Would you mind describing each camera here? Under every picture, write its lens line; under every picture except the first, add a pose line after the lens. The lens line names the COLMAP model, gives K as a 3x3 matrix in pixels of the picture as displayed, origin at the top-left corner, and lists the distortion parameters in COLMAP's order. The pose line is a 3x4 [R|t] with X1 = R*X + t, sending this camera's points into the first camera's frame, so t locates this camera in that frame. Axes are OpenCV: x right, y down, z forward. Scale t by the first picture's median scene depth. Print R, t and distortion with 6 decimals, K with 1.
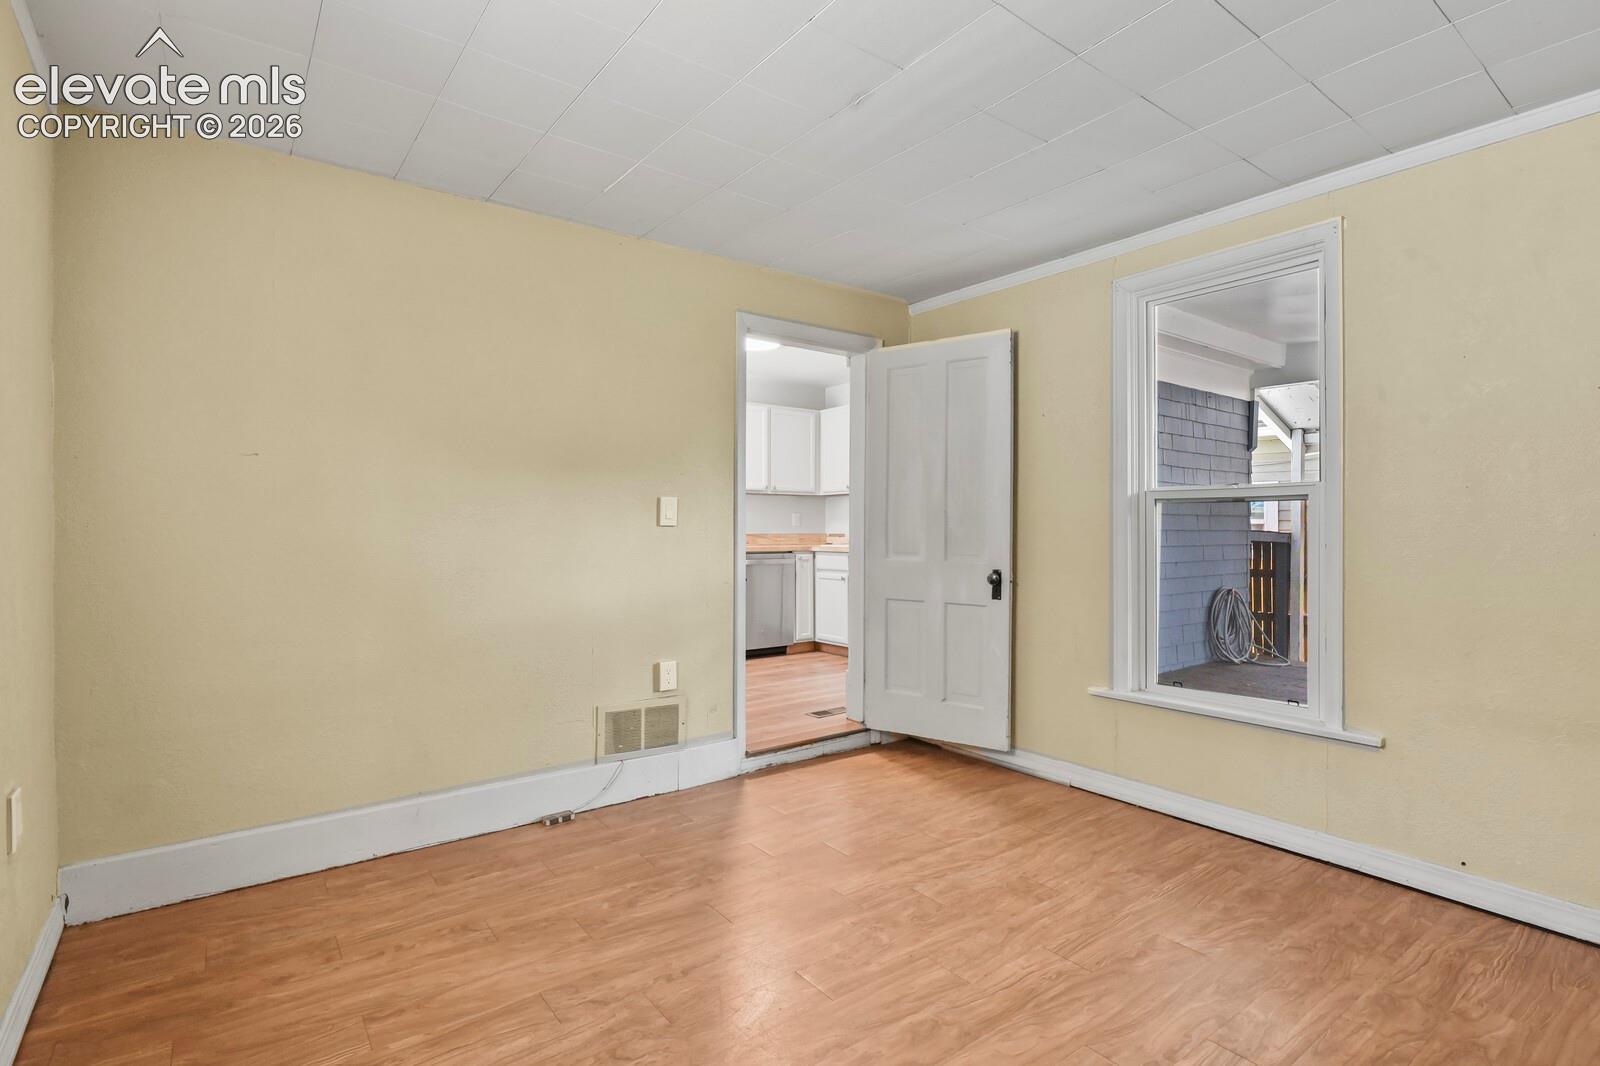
lens RADIAL K [[784.5, 0, 800.1], [0, 784.5, 528.8], [0, 0, 1]] dist [-0.007429, -0.003714]
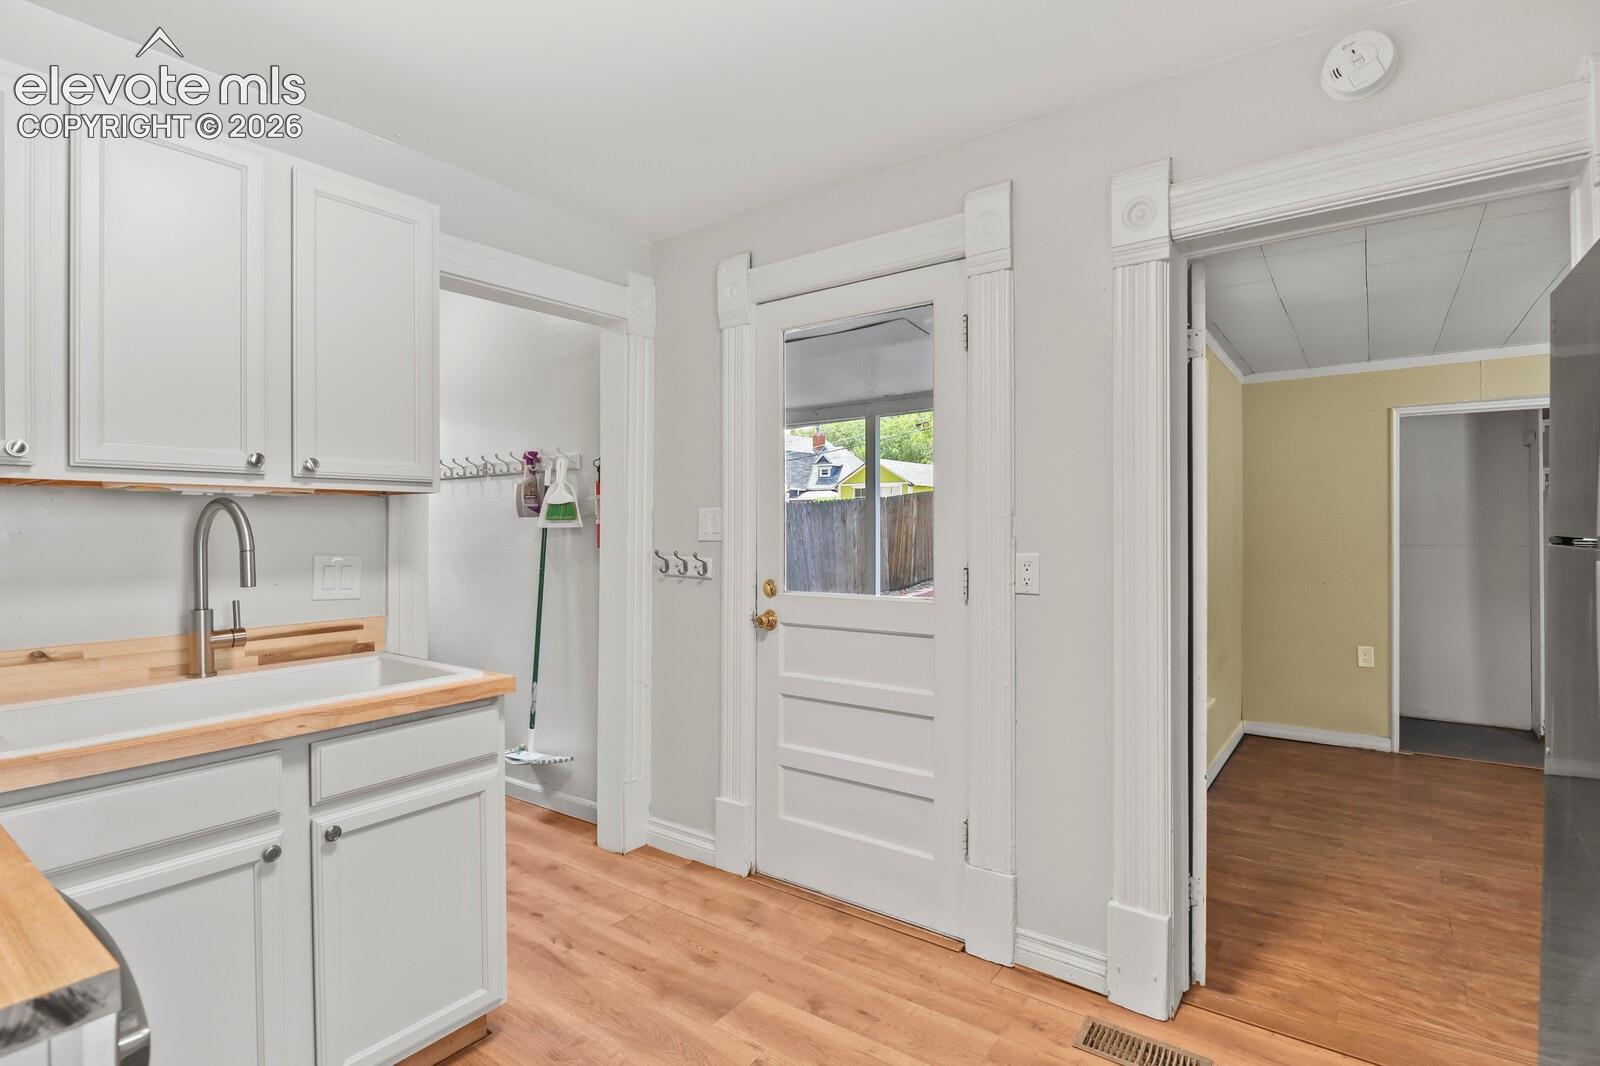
lens RADIAL K [[784.5, 0, 805.7], [0, 784.5, 530.5], [0, 0, 1]] dist [-0.007429, -0.003714]
pose [[-0.300227, -0.002575, 0.953864, -0.420766], [0.003096, 0.999988, 0.003674, -0.065215], [-0.953863, 0.004056, -0.300216, 1.802049]]
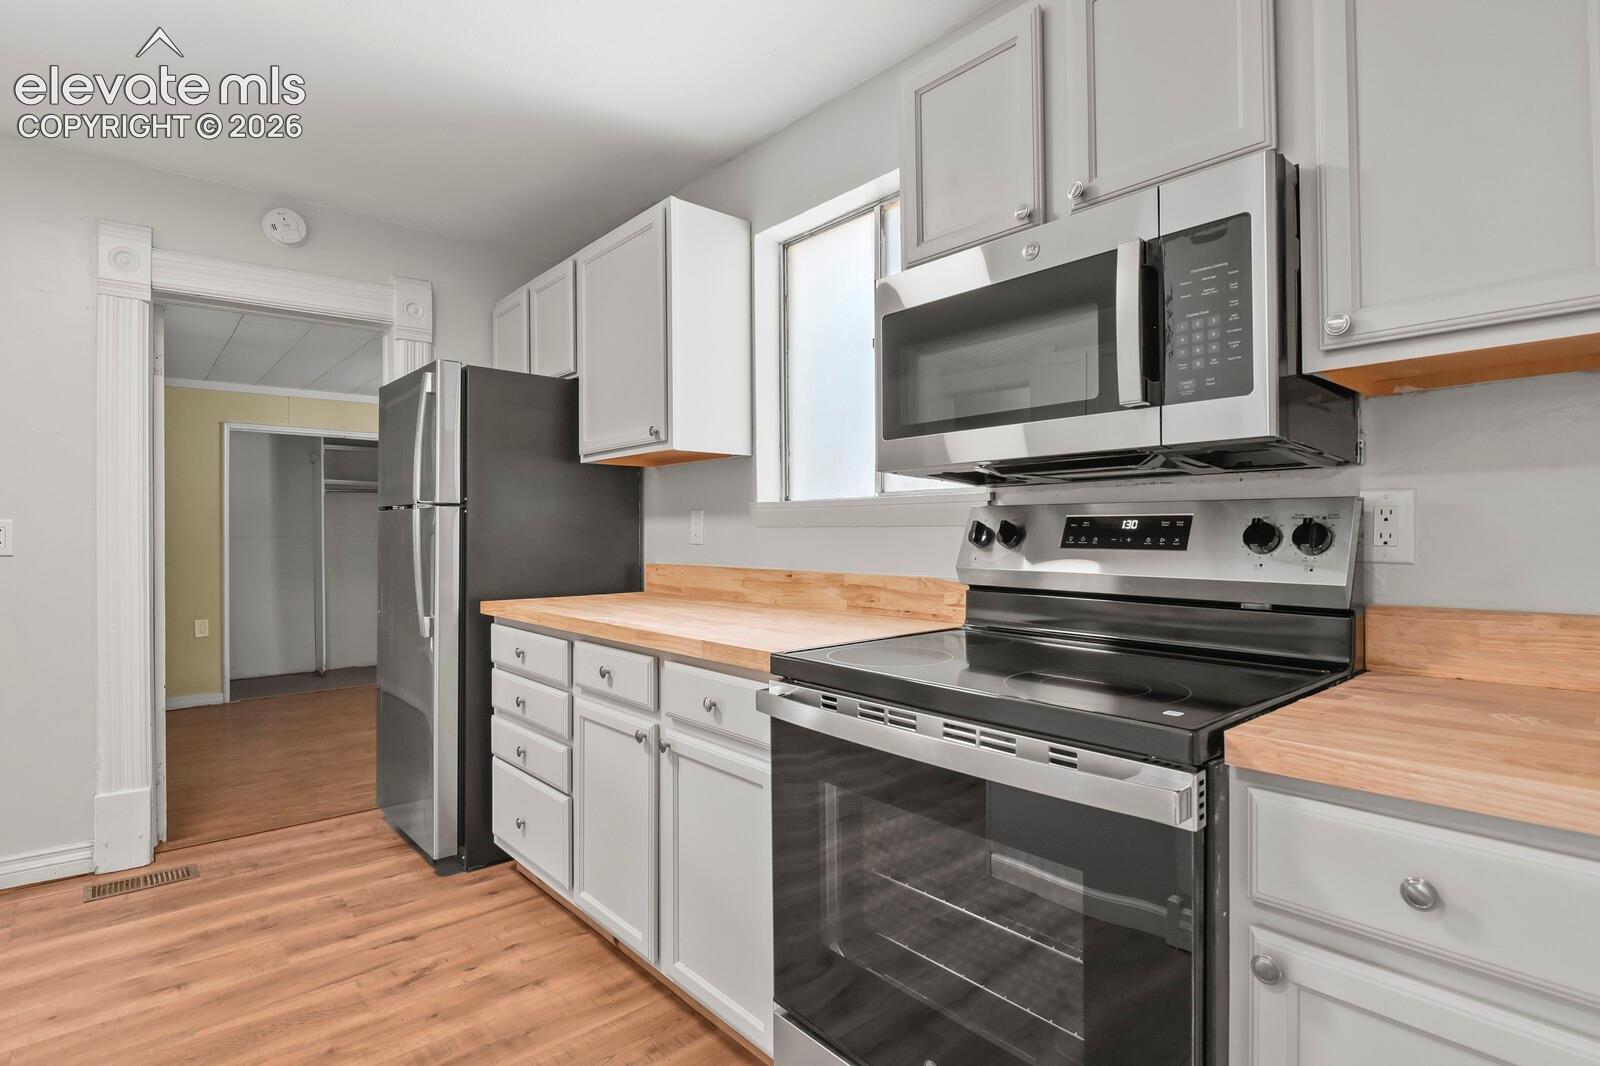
lens RADIAL K [[784.5, 0, 814.9], [0, 784.5, 520.9], [0, 0, 1]] dist [-0.007429, -0.003714]
pose [[-0.995751, 0.008266, -0.091710, -0.549944], [0.009387, 0.999886, -0.011798, -0.024530], [0.091603, -0.012609, -0.995716, 2.233748]]
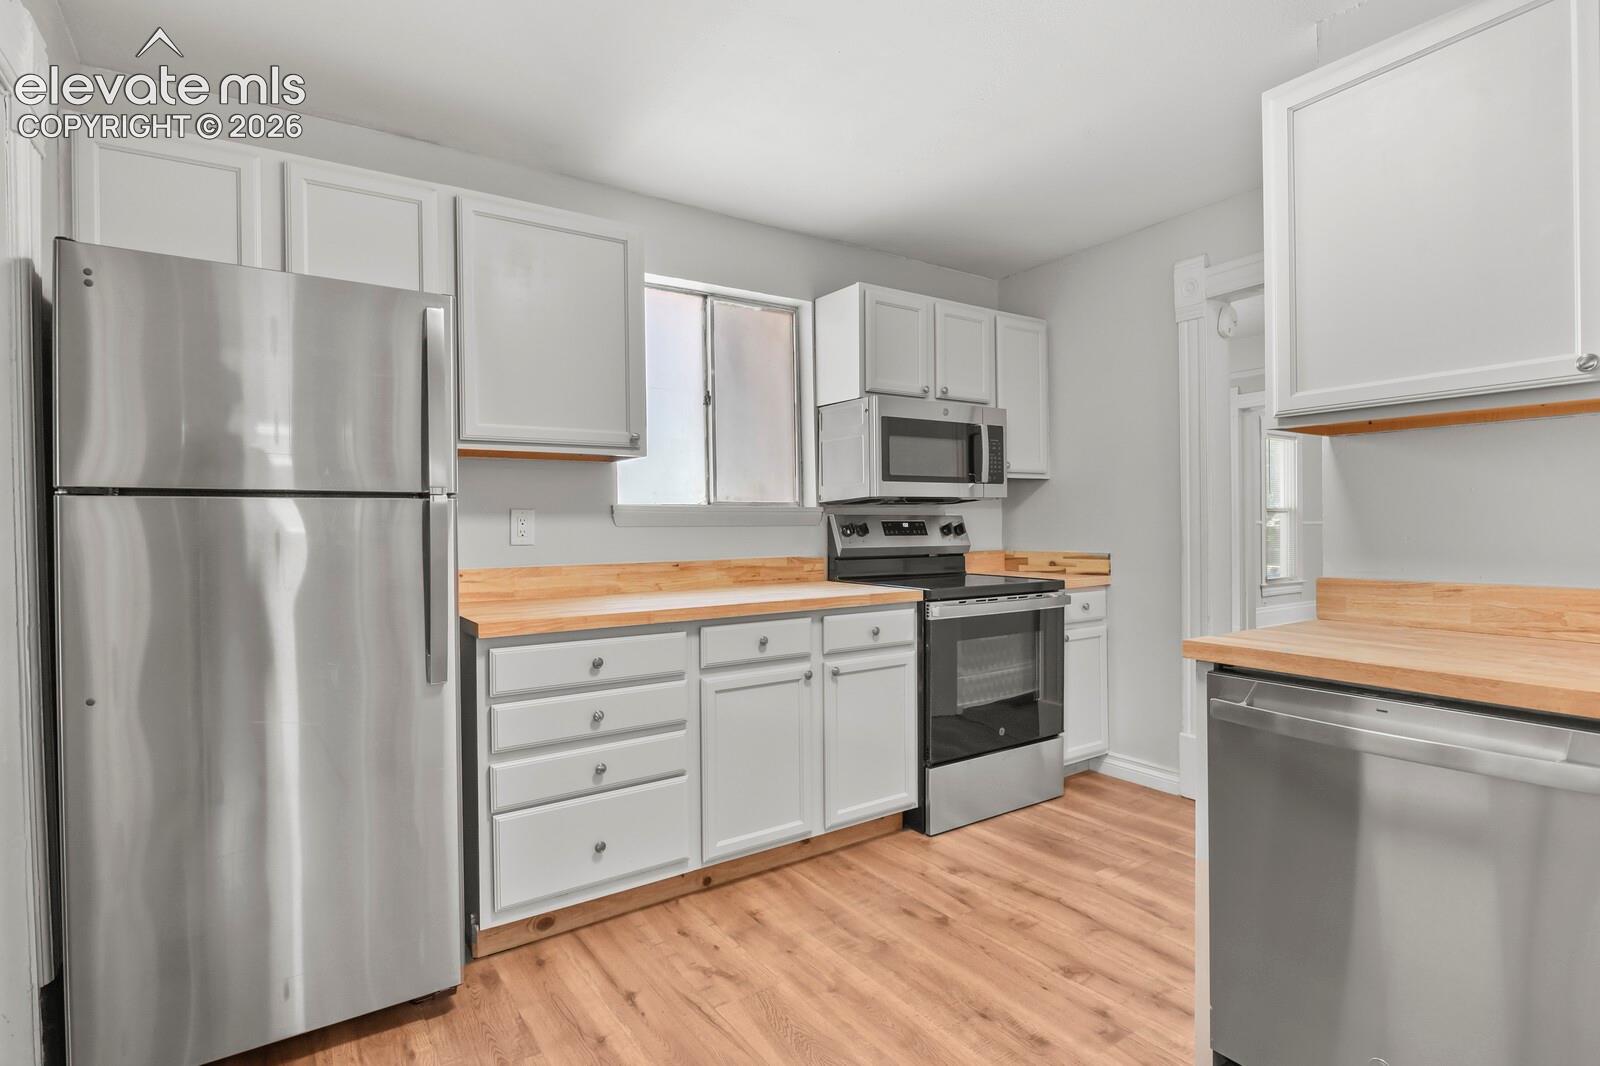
lens RADIAL K [[784.5, 0, 801.5], [0, 784.5, 531.6], [0, 0, 1]] dist [-0.007429, -0.003714]
pose [[-0.046026, 0.013432, -0.998850, 0.326499], [0.008514, 0.999879, 0.013053, -0.032329], [0.998904, -0.007904, -0.046134, 1.679695]]
